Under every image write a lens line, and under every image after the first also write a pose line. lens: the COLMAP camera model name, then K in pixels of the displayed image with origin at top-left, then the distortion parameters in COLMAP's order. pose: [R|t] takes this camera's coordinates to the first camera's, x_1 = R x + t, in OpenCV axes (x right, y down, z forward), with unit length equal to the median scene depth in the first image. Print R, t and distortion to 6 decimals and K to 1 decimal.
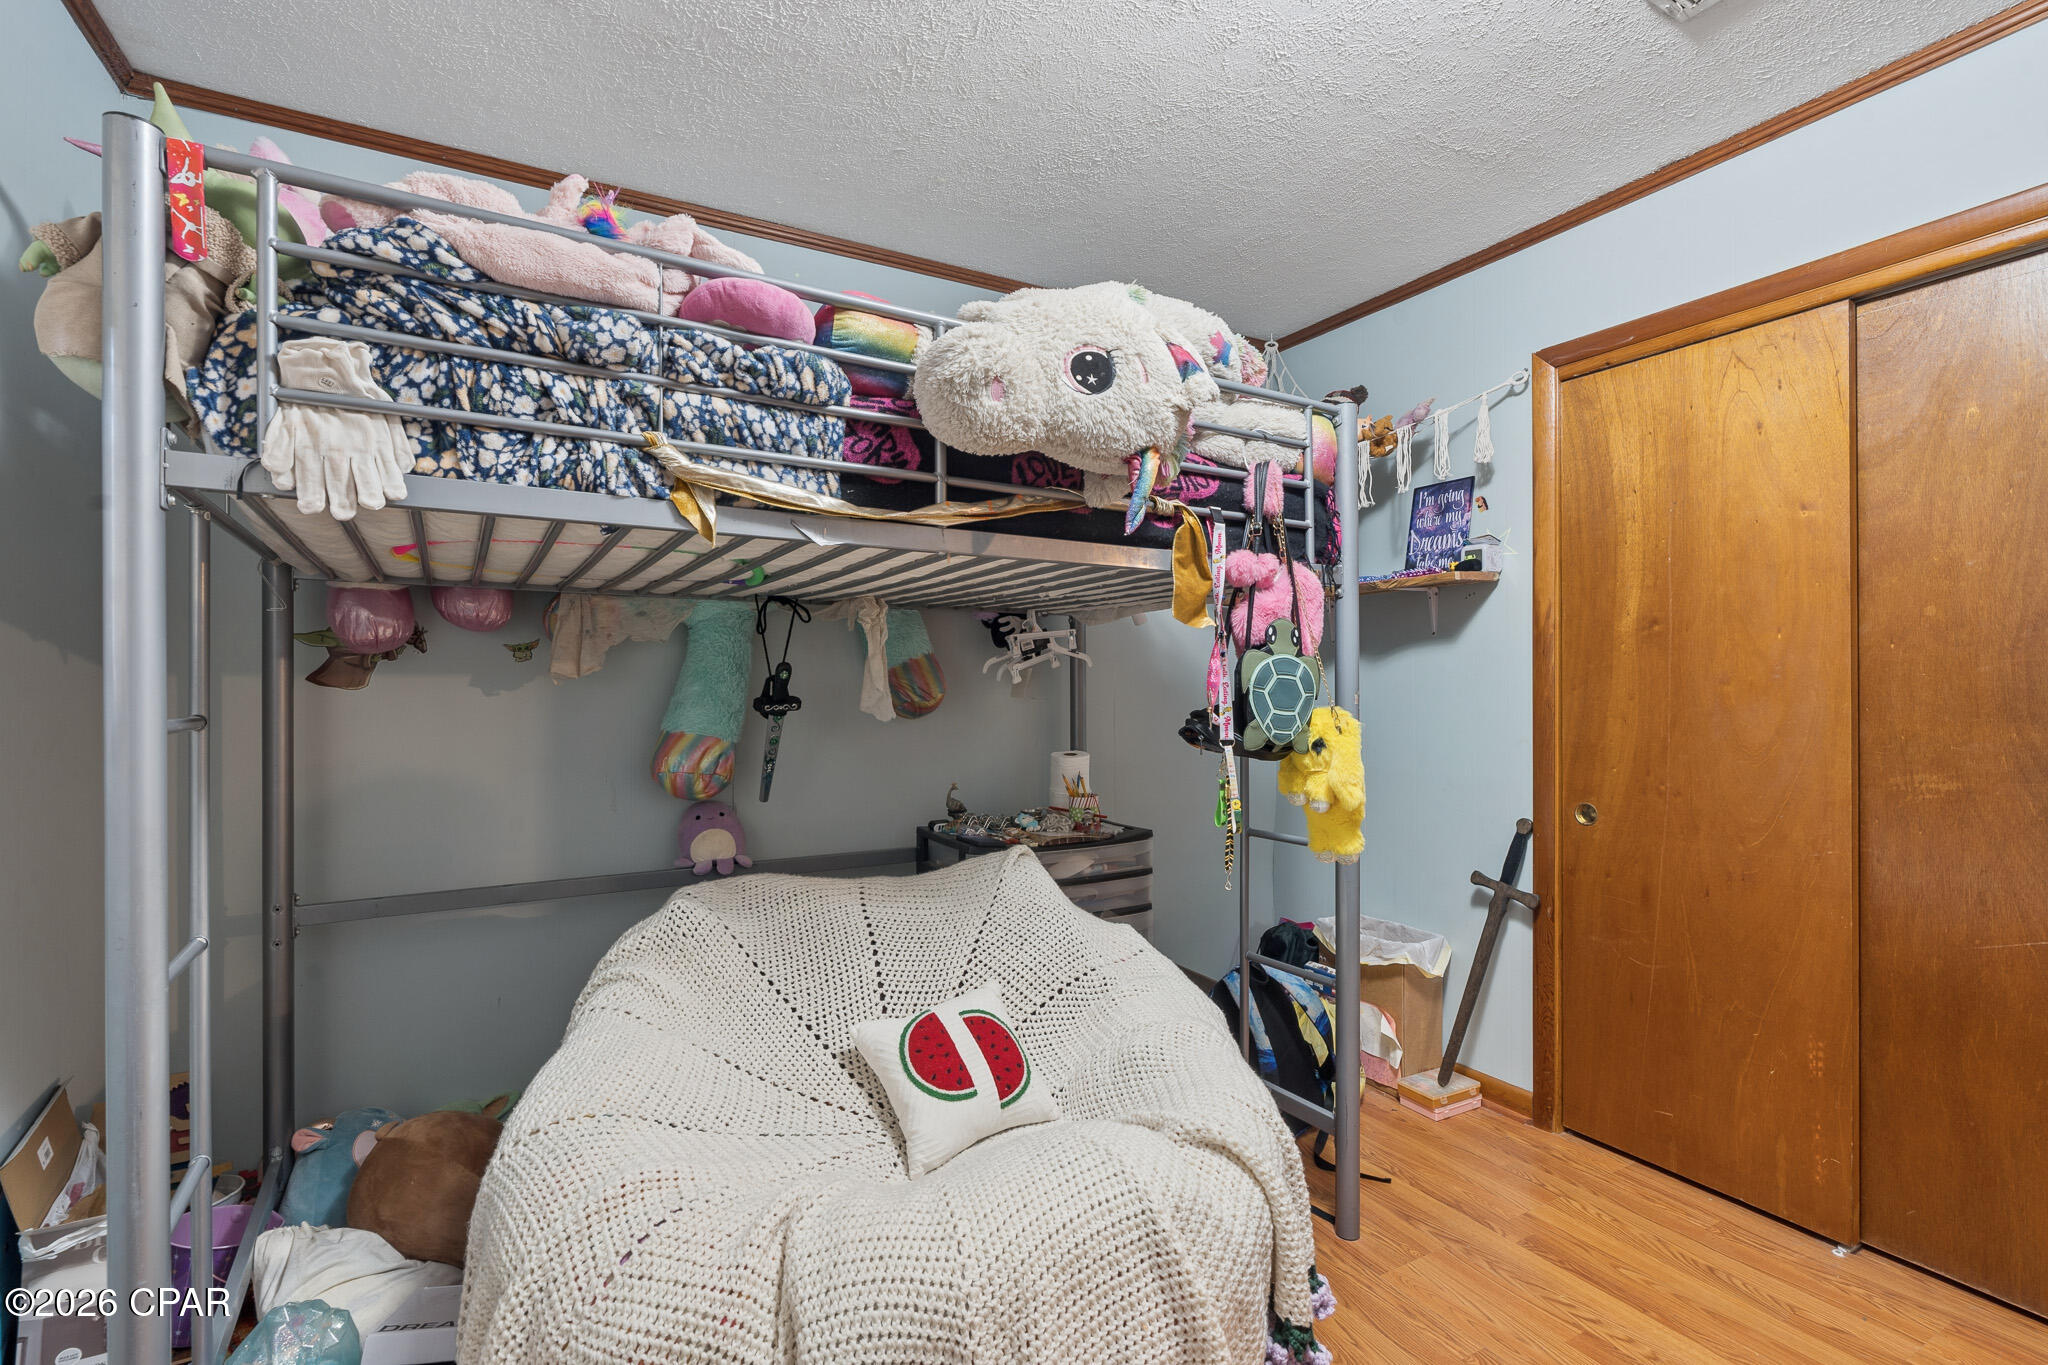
lens RADIAL K [[934.3, 0, 1013.4], [0, 934.3, 675.5], [0, 0, 1]] dist [-0.000911, 0.000103]
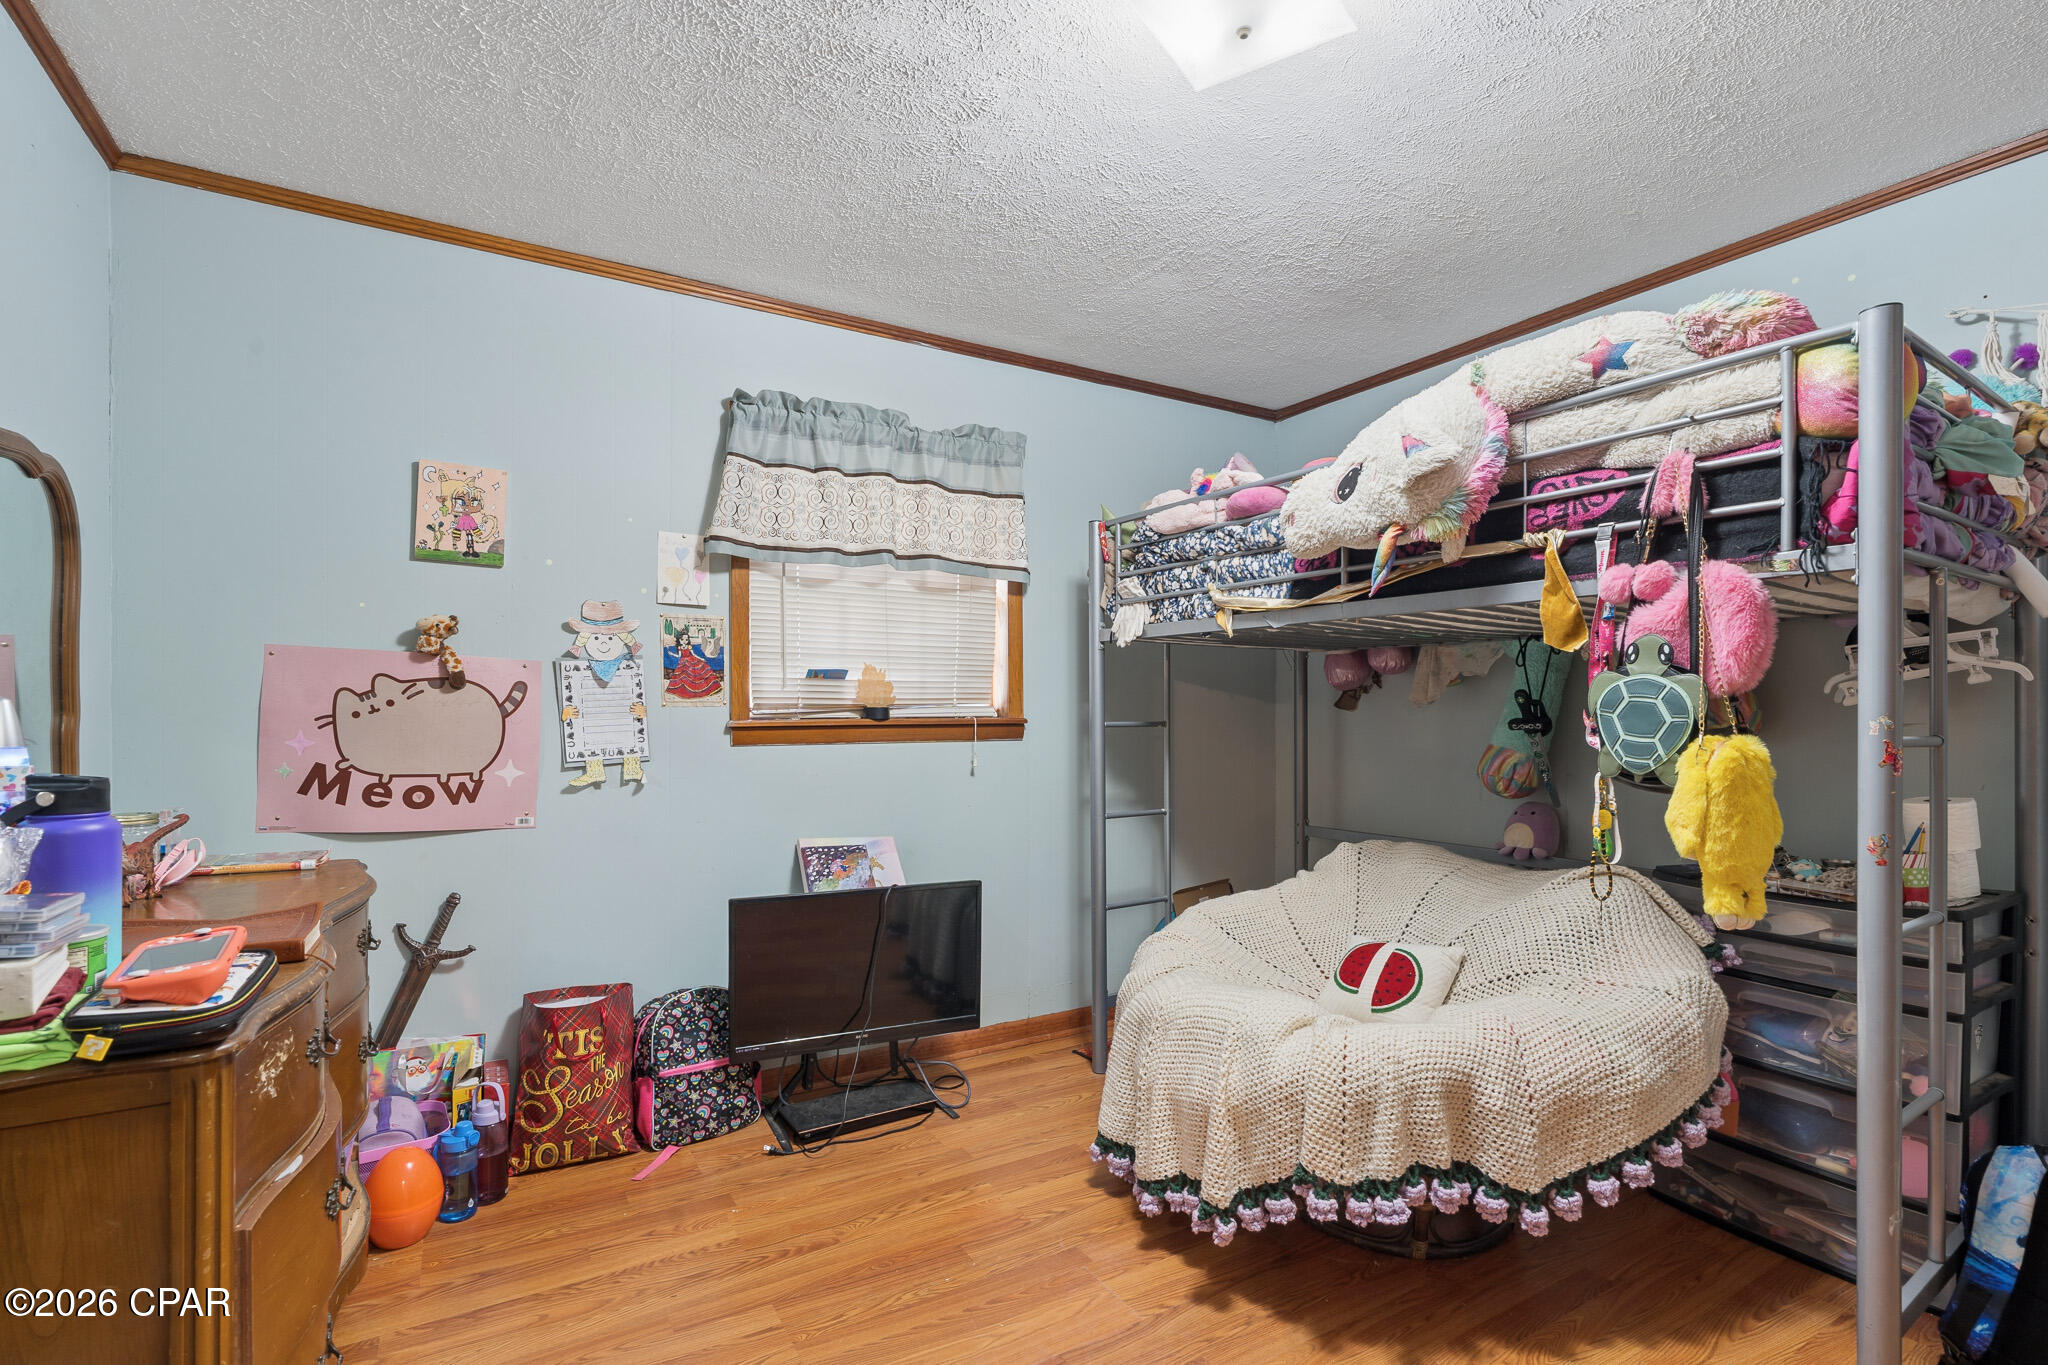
lens RADIAL K [[934.3, 0, 1016.0], [0, 934.3, 702.4], [0, 0, 1]] dist [-0.000911, 0.000103]
pose [[0.035715, -0.006847, -0.999339, 1.565415], [0.012580, 0.999900, -0.006401, 0.003279], [0.999283, -0.012343, 0.035798, 0.482701]]
